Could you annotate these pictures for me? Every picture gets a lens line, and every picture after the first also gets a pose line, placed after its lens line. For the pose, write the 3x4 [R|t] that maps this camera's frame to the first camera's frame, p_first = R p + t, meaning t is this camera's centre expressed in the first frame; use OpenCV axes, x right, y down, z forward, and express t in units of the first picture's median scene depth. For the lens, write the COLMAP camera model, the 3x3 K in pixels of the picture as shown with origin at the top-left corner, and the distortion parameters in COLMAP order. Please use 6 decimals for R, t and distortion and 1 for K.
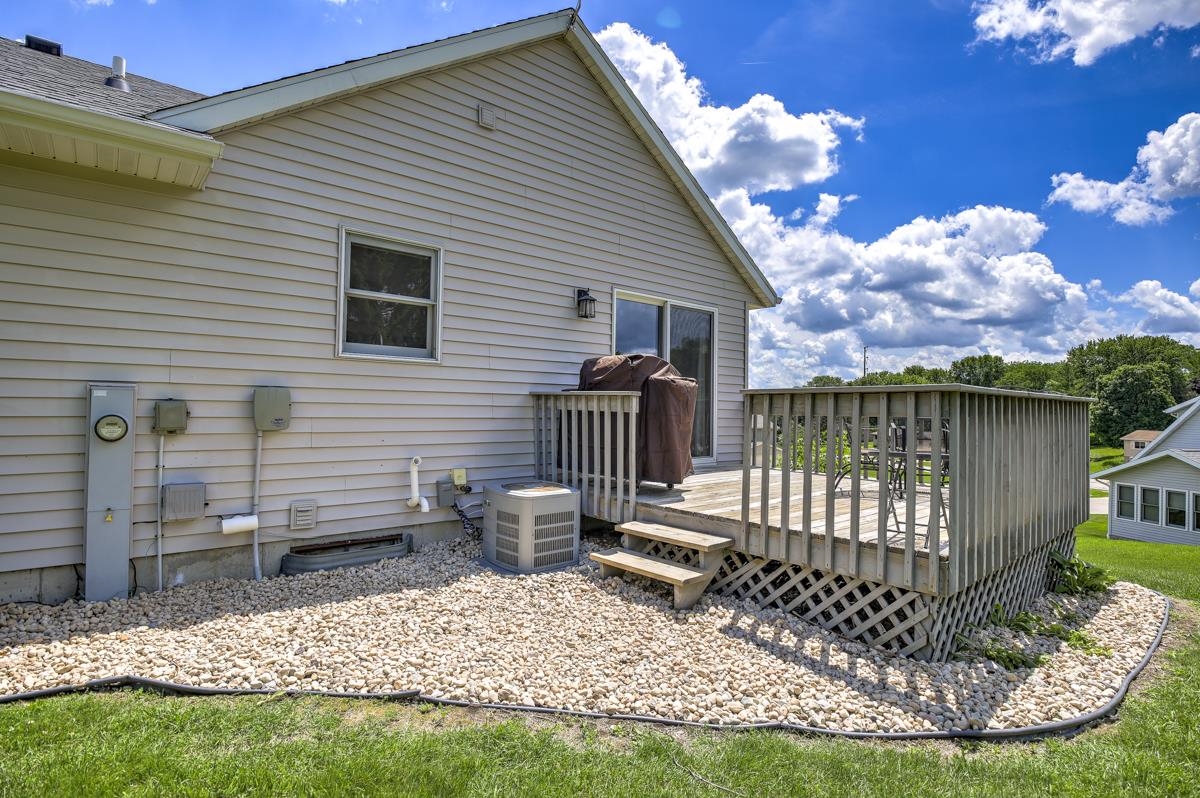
lens RADIAL K [[586.6, 0, 594.8], [0, 586.6, 389.9], [0, 0, 1]] dist [-0.026146, -0.002771]
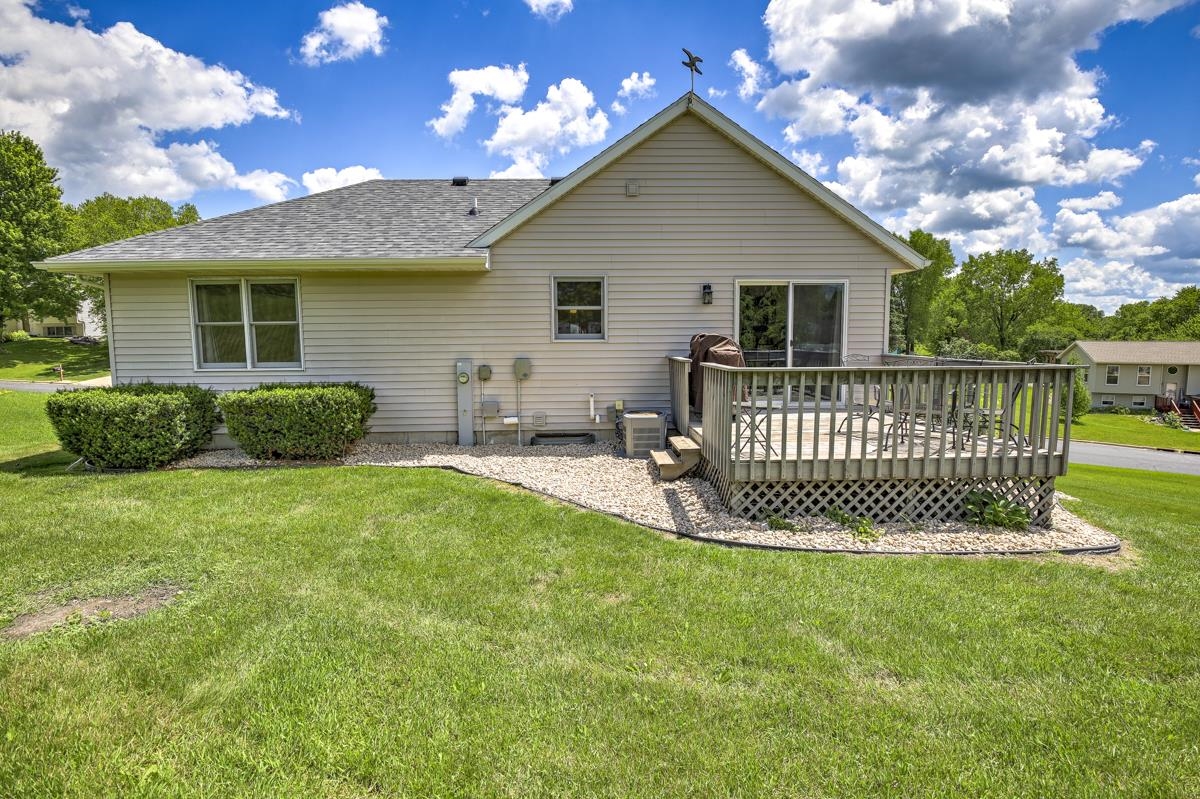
lens RADIAL K [[563.8, 0, 589.3], [0, 563.8, 388.6], [0, 0, 1]] dist [-0.027762, -0.000008]
pose [[0.772020, 0.034143, -0.634680, 0.914667], [0.040335, 0.993912, 0.102532, -0.093895], [0.634317, -0.104757, 0.765943, -0.426131]]
